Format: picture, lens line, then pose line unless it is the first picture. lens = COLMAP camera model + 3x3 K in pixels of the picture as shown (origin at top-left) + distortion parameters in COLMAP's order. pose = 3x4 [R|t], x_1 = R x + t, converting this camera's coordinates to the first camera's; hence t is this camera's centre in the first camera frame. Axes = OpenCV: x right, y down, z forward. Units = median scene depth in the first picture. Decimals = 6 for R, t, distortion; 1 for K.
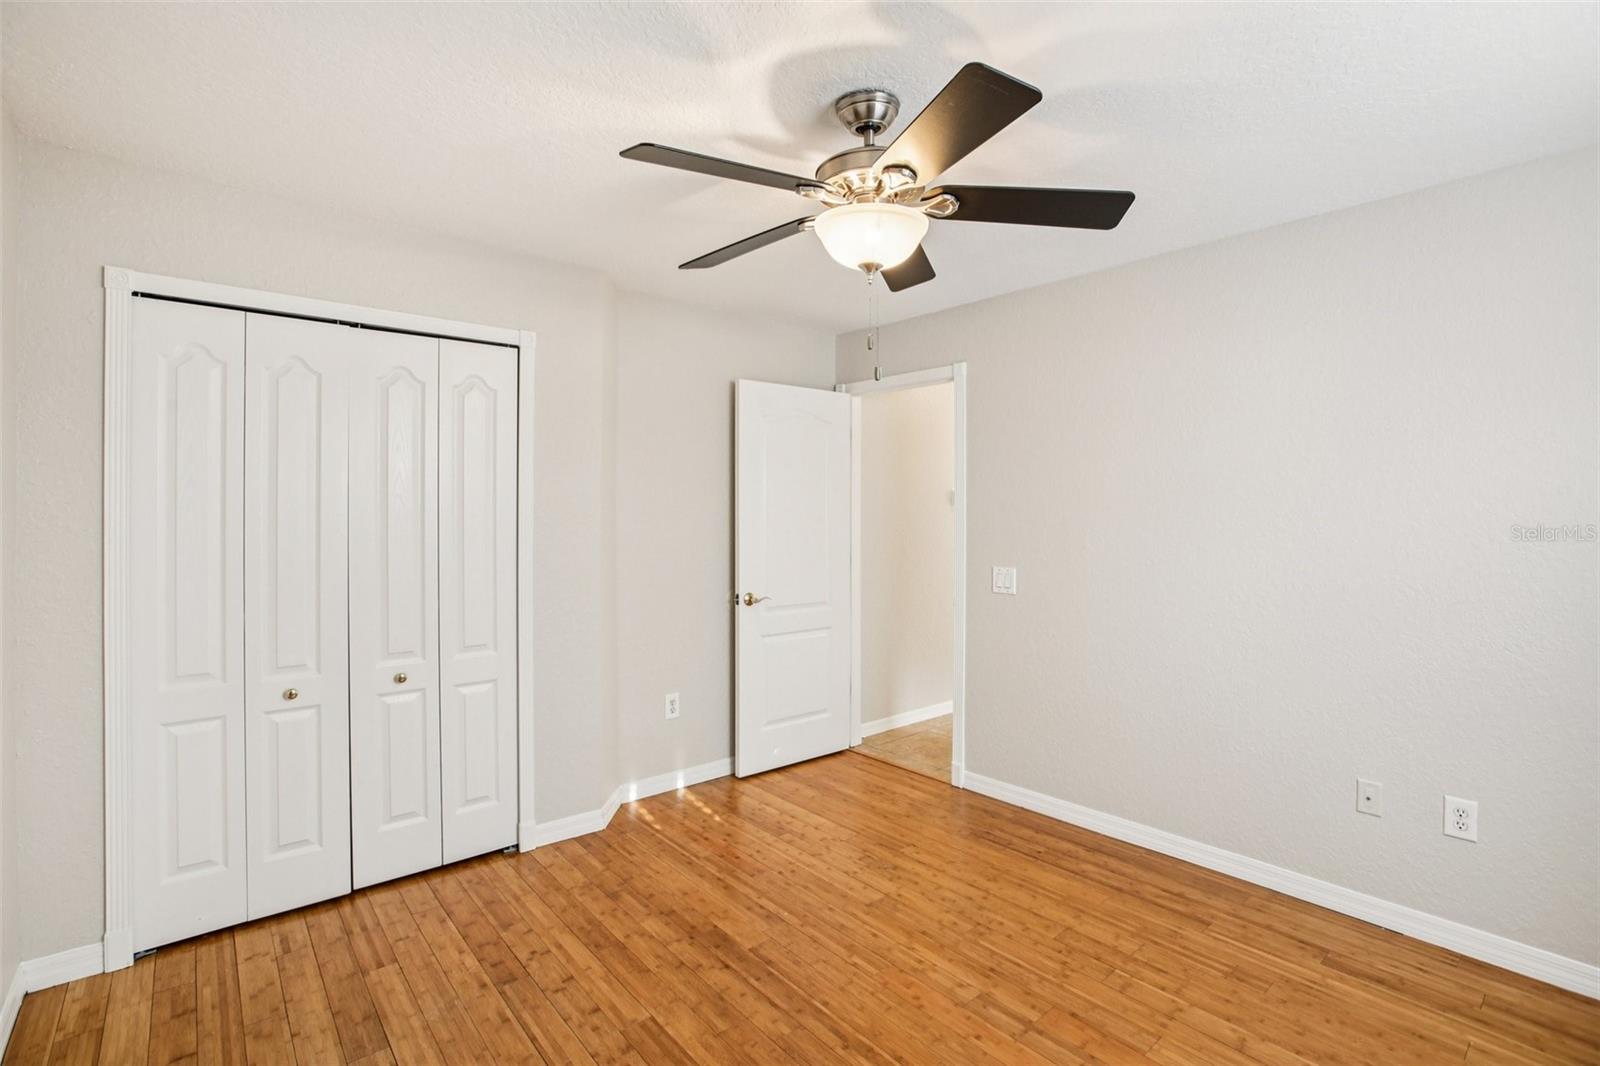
lens RADIAL K [[731.1, 0, 797.4], [0, 731.1, 526.3], [0, 0, 1]] dist [-0.046606, 0.011713]
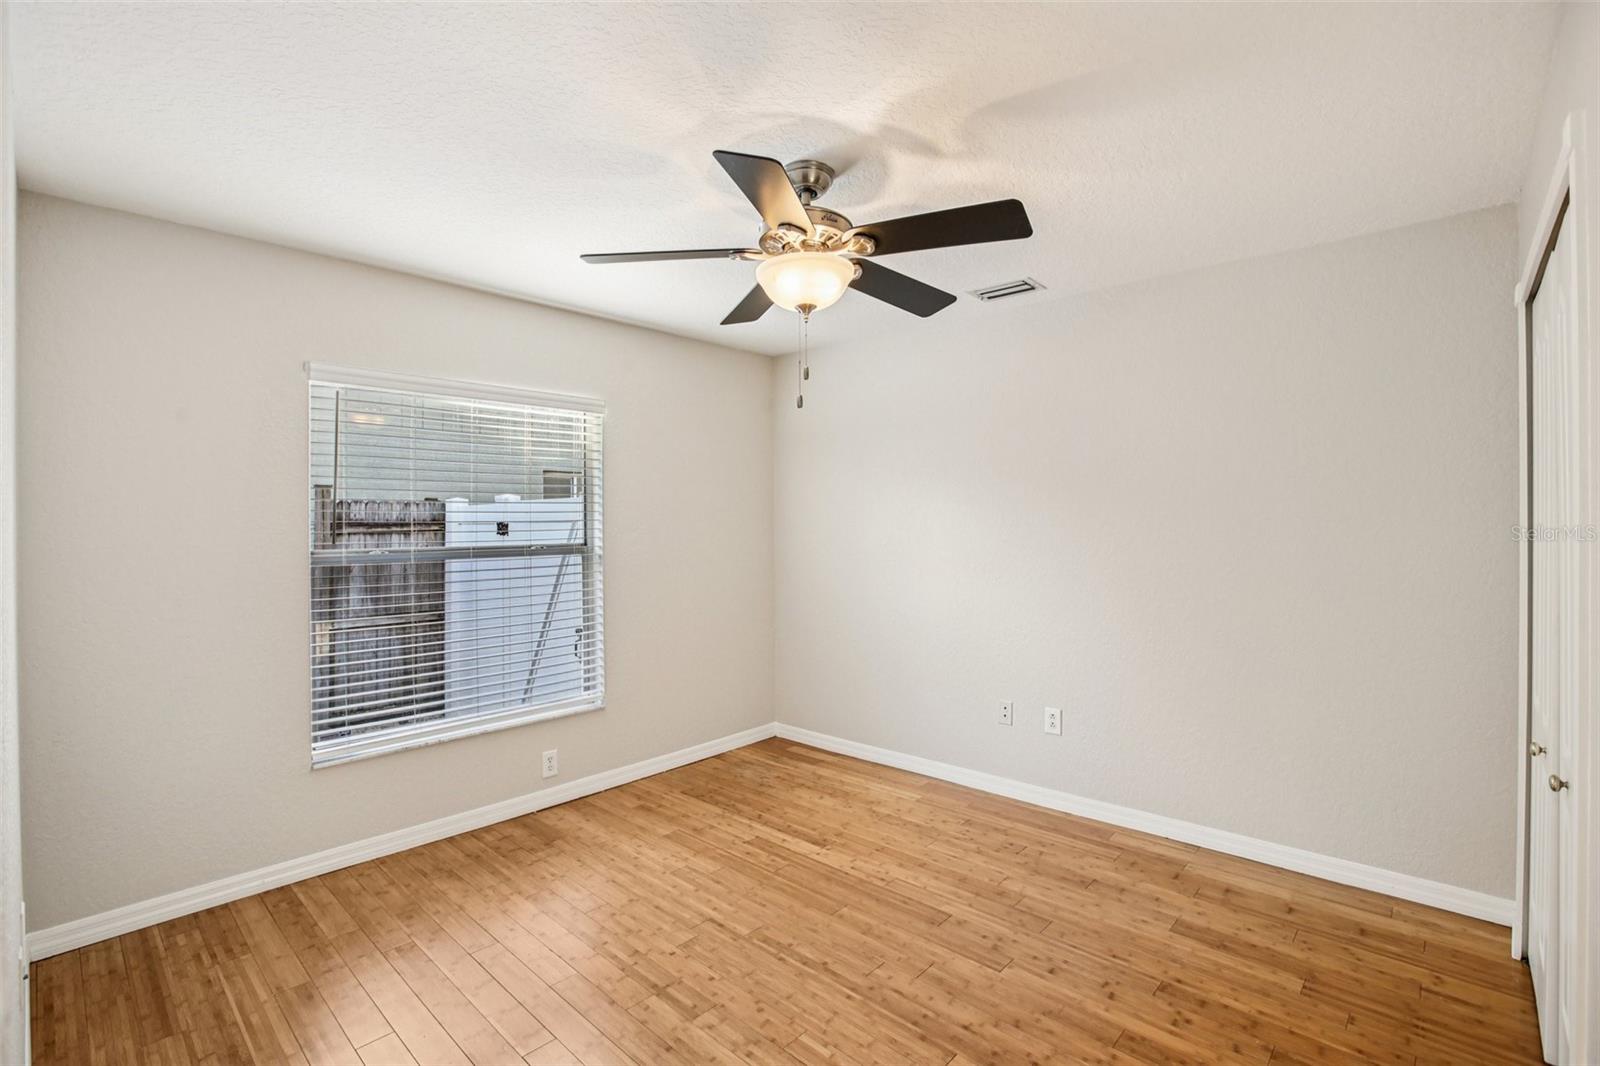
lens RADIAL K [[731.1, 0, 802.4], [0, 731.1, 525.2], [0, 0, 1]] dist [-0.046606, 0.011713]
pose [[-0.992880, 0.003958, -0.119056, 0.224915], [0.003032, 0.999964, 0.007960, -0.023373], [0.119083, 0.007542, -0.992856, 2.001709]]
